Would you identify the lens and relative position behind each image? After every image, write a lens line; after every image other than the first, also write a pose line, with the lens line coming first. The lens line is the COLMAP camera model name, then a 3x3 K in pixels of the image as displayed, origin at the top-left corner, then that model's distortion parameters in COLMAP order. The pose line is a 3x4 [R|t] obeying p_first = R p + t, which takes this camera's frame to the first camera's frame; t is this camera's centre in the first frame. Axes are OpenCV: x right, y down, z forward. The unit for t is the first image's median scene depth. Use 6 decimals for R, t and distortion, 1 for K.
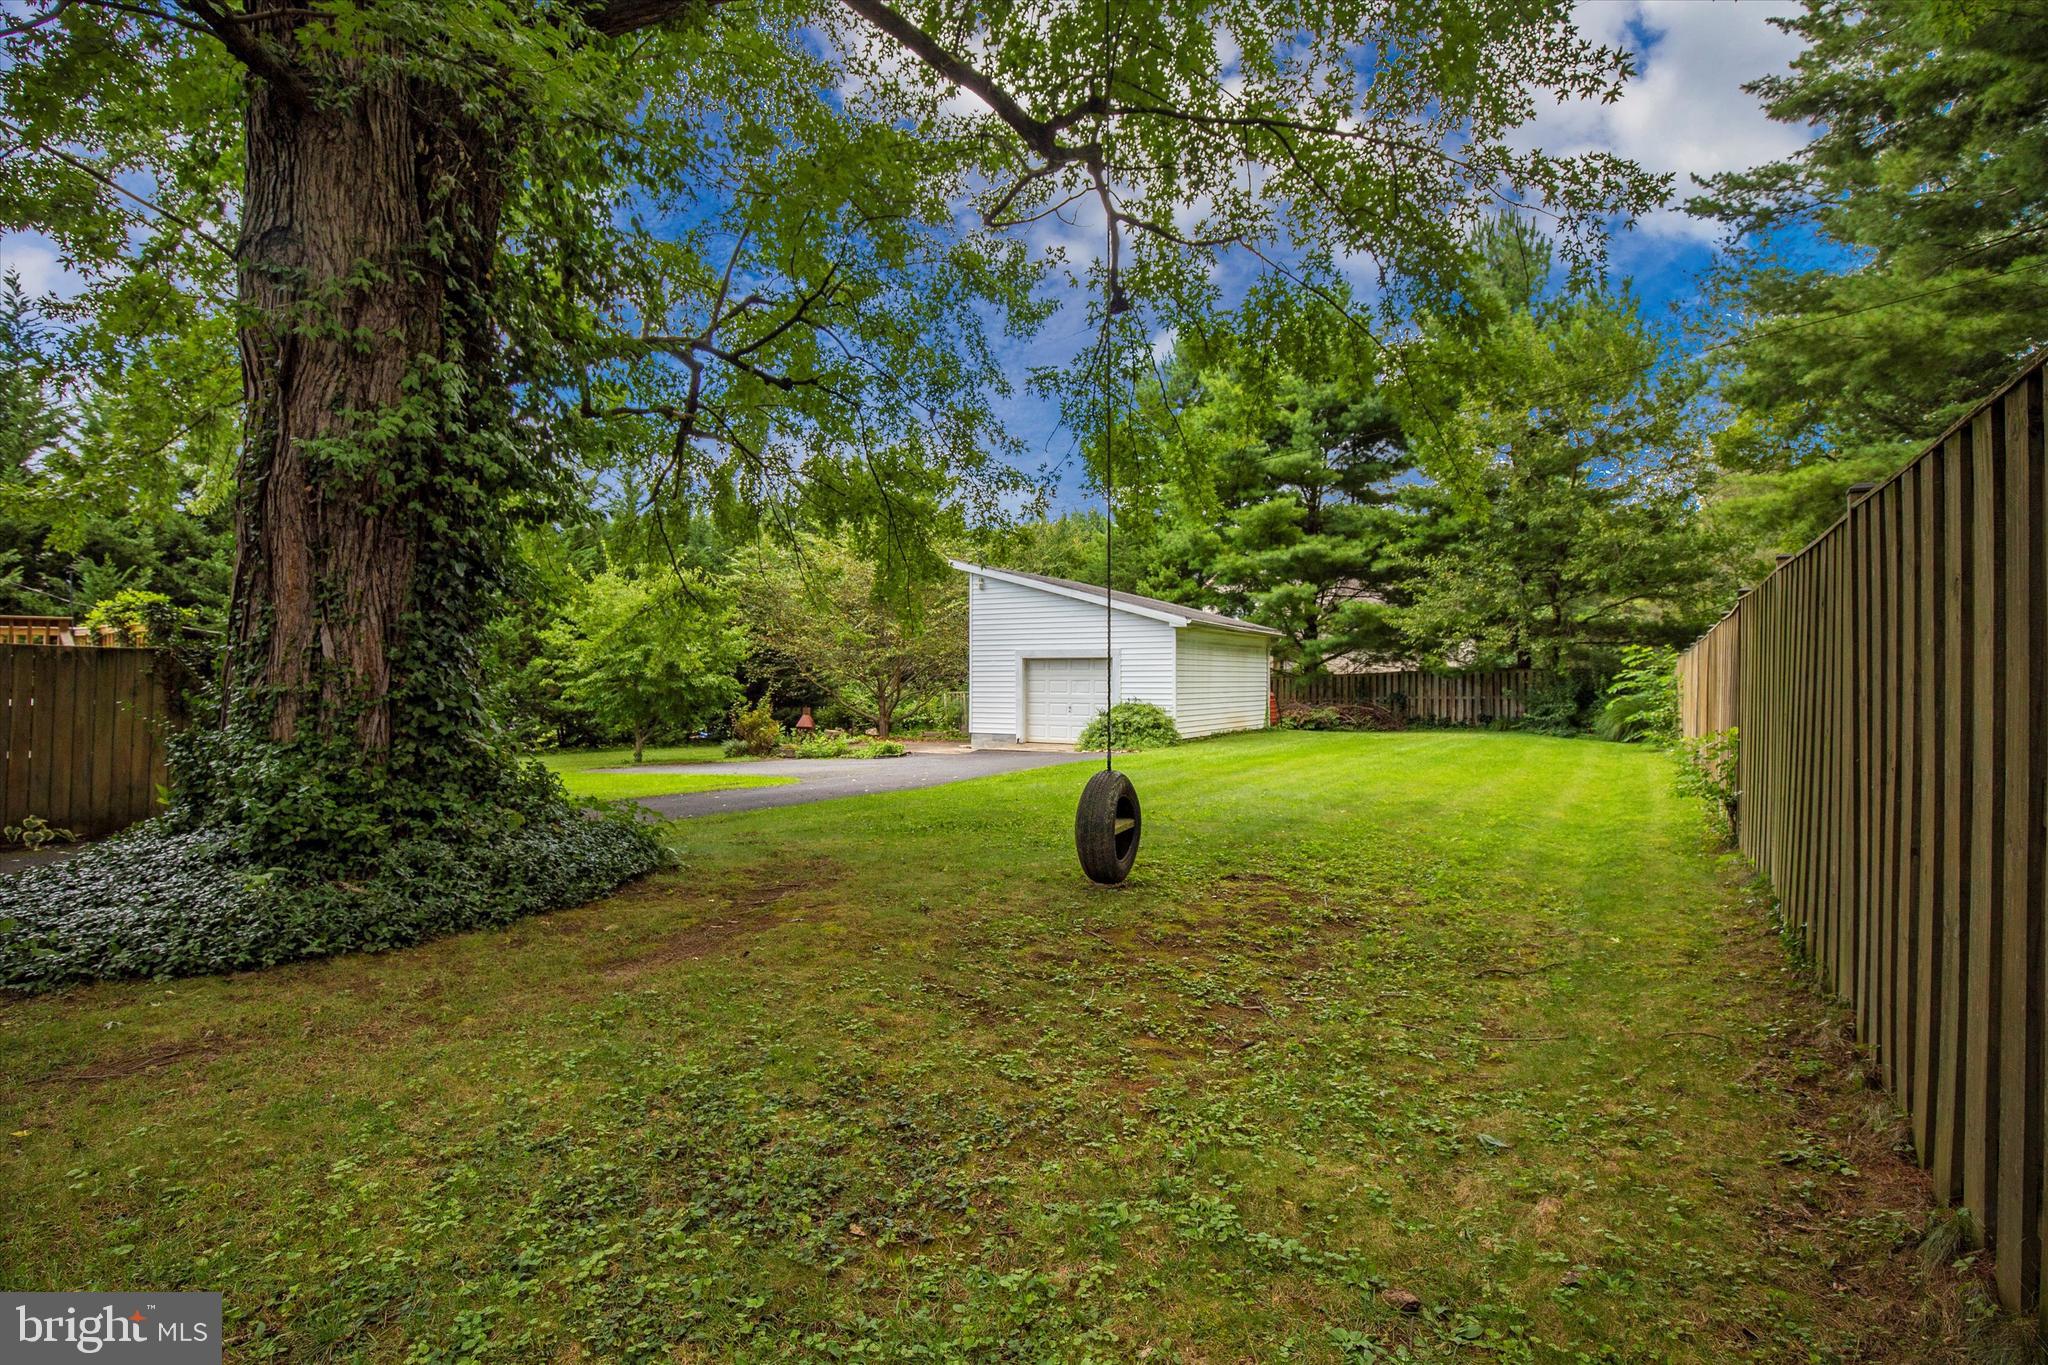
lens RADIAL K [[933.9, 0, 1030.7], [0, 933.9, 661.2], [0, 0, 1]] dist [0.001964, -0.000386]
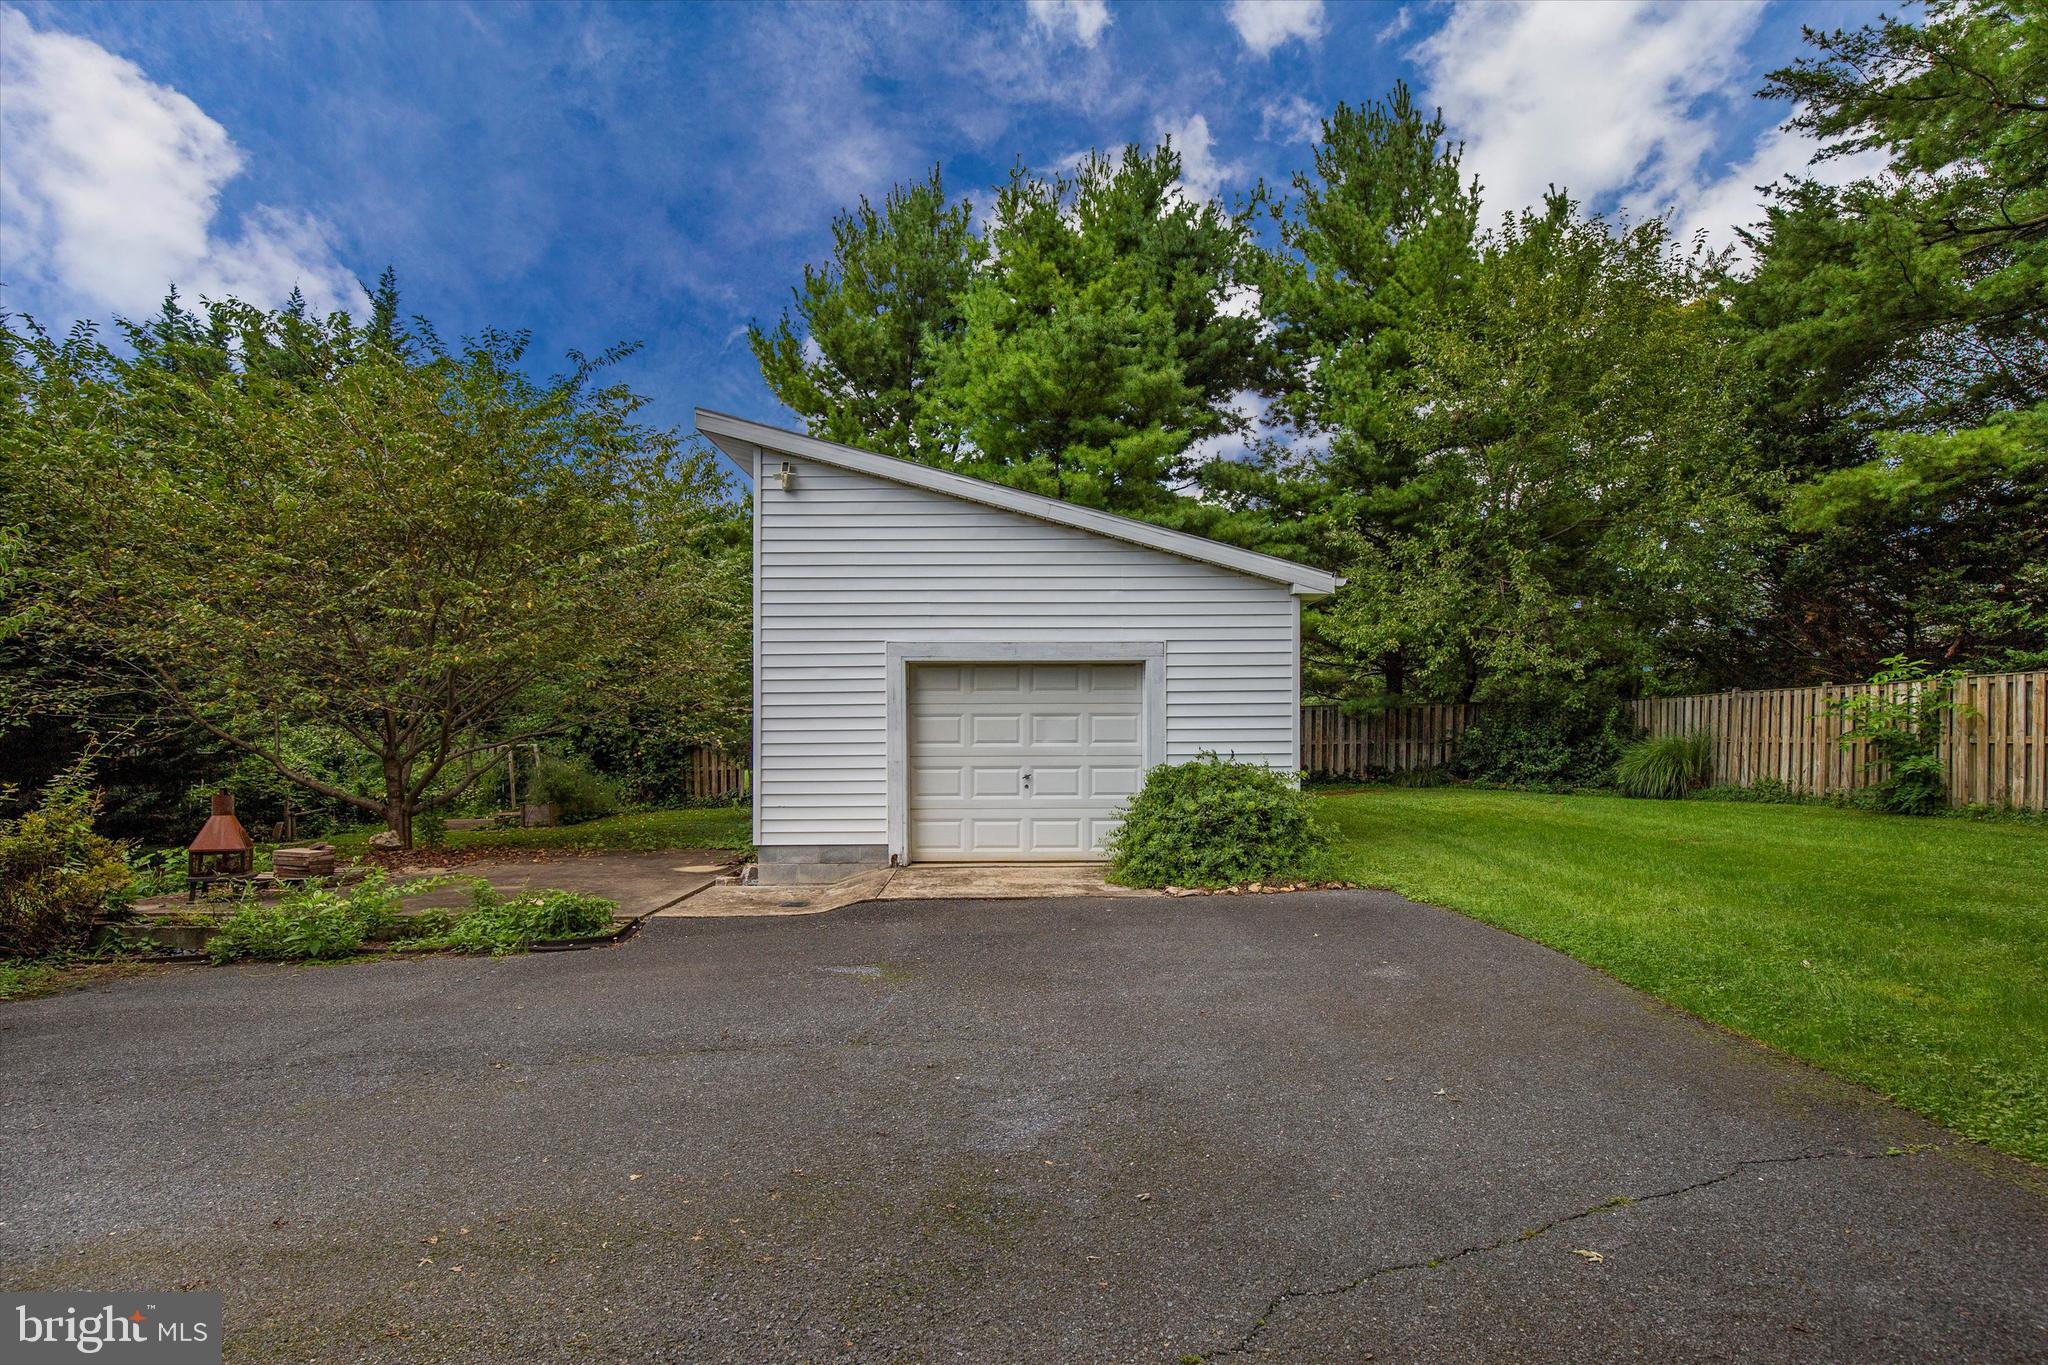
lens RADIAL K [[962.1, 0, 1019.1], [0, 962.1, 713.2], [0, 0, 1]] dist [-0.012722, -0.000401]
pose [[0.865668, 0.003204, 0.500609, -0.175057], [-0.007327, 0.999953, 0.006271, 0.015988], [-0.500566, -0.009097, 0.865651, 0.584045]]
